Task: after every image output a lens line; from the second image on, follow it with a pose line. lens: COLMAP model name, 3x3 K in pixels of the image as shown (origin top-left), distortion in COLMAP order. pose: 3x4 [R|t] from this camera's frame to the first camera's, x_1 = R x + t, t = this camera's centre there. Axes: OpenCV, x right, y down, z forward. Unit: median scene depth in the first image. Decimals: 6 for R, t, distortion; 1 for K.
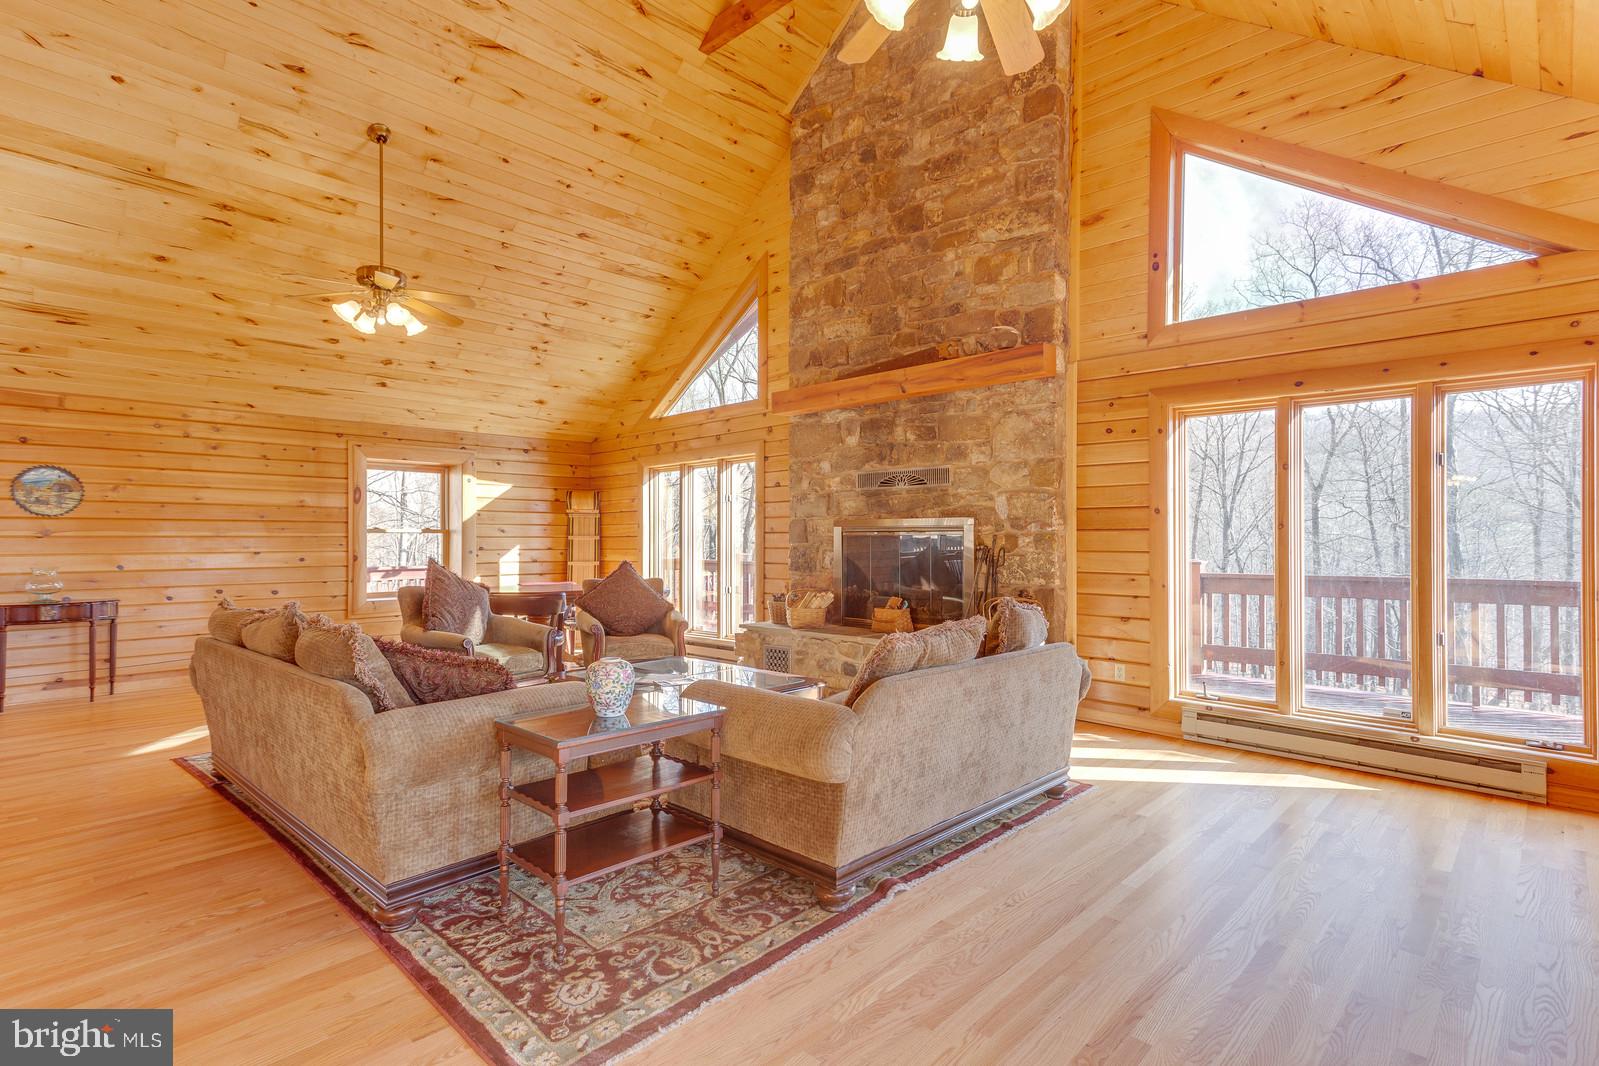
lens RADIAL K [[803.4, 0, 781.4], [0, 803.4, 529.4], [0, 0, 1]] dist [0.027439, 0.001070]
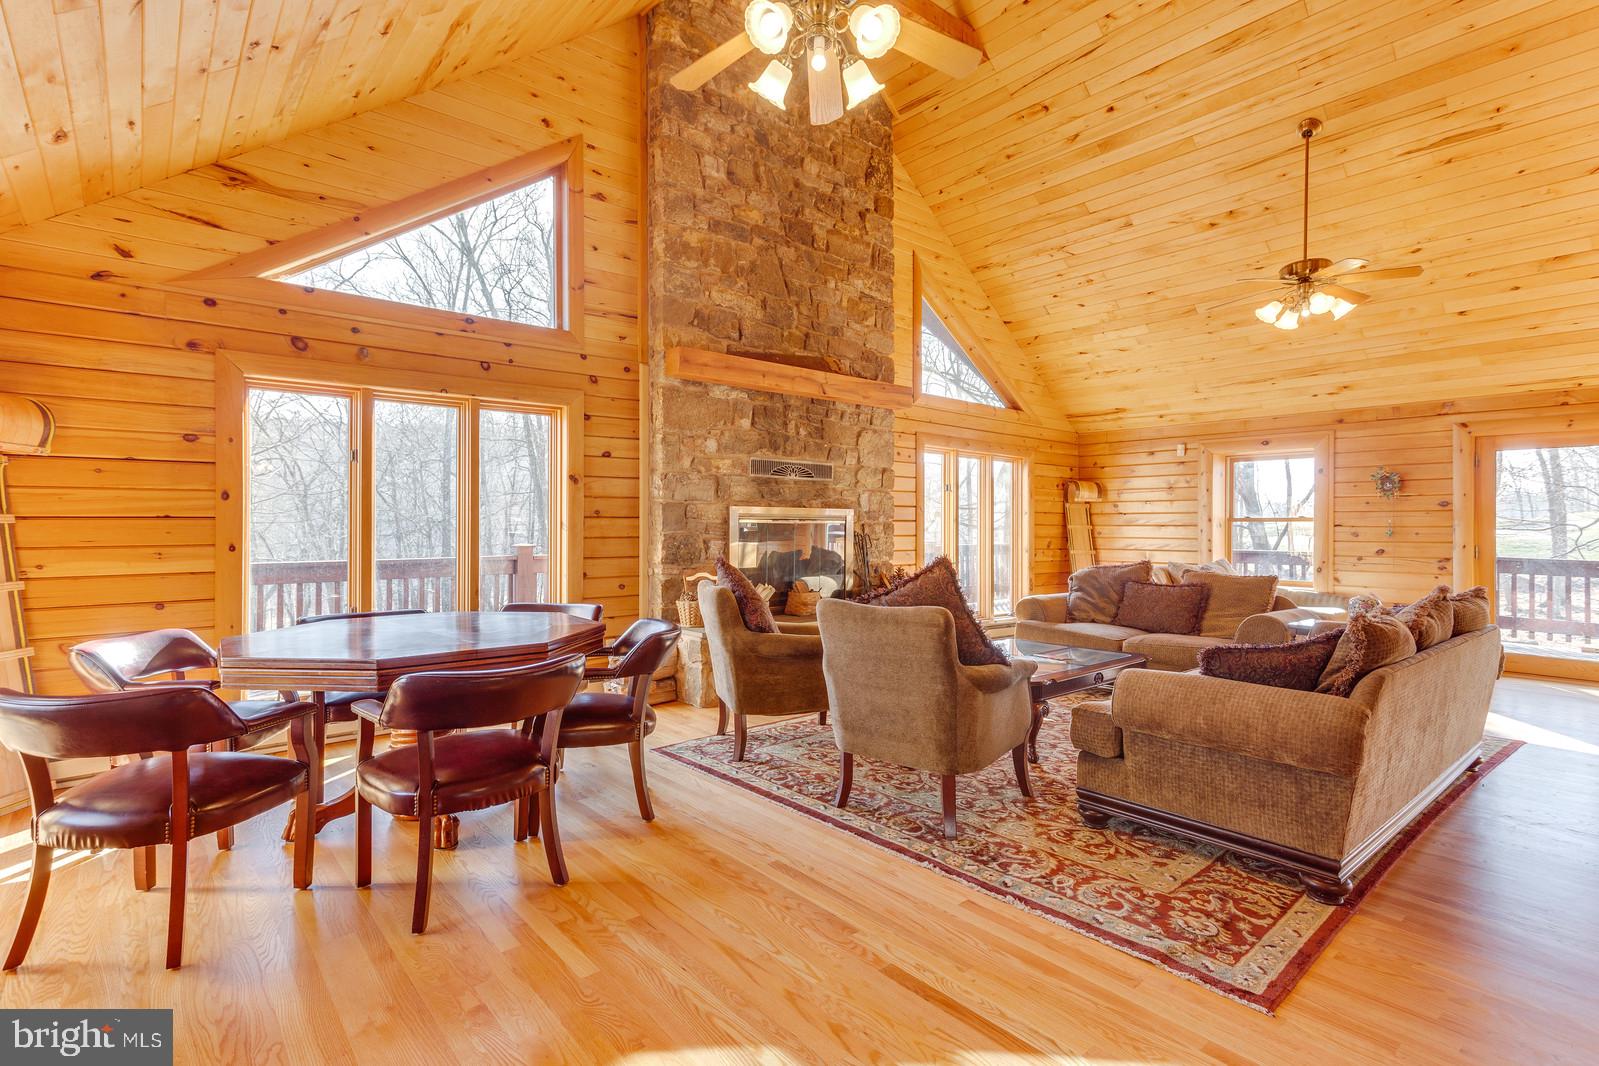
lens RADIAL K [[791.4, 0, 796.8], [0, 791.4, 519.9], [0, 0, 1]] dist [0.042595, 0.001227]
pose [[0.082555, 0.011067, 0.996525, -0.895732], [-0.014692, 0.999843, -0.009886, 0.013586], [-0.996478, -0.013824, 0.082705, 0.908879]]
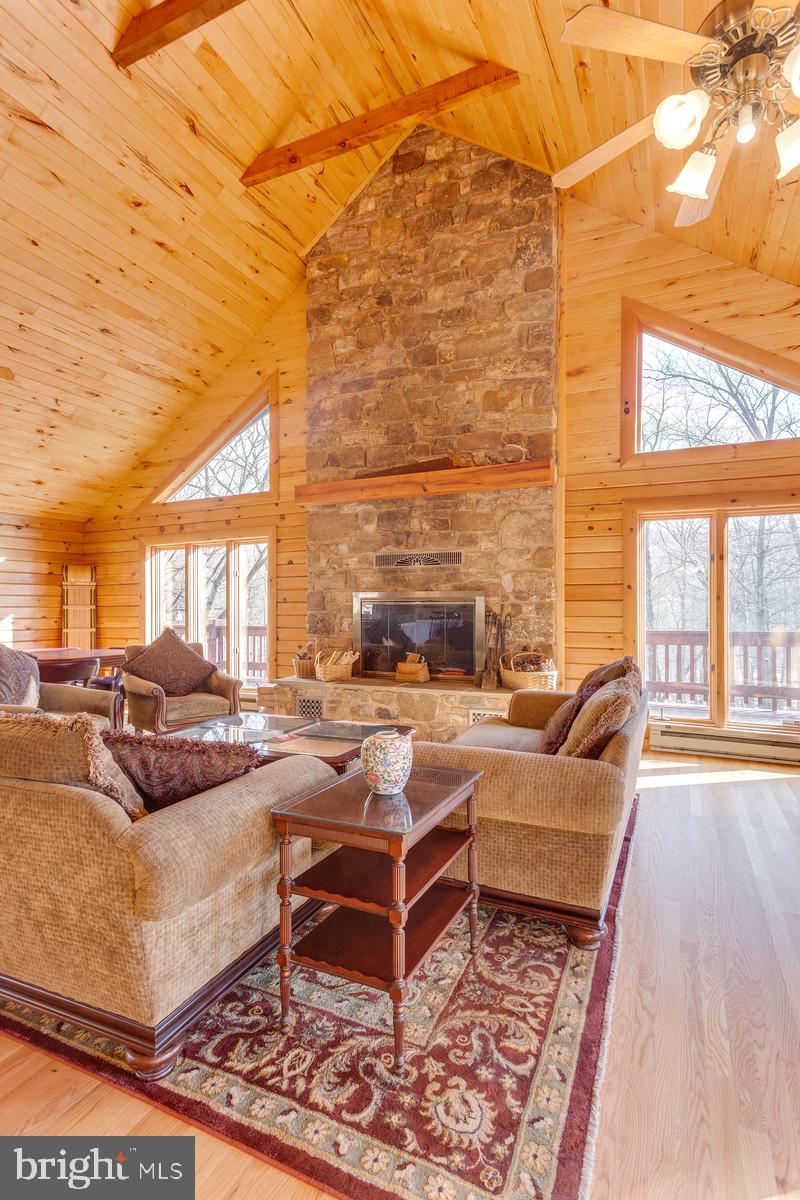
lens RADIAL K [[567.1, 0, 339.7], [0, 567.1, 603.2], [0, 0, 1]] dist [0.013157, 0.011465]
pose [[0.937321, -0.001748, 0.348462, -0.276449], [-0.000578, 0.999978, 0.006569, -0.000820], [-0.348466, -0.006358, 0.937300, 0.206456]]
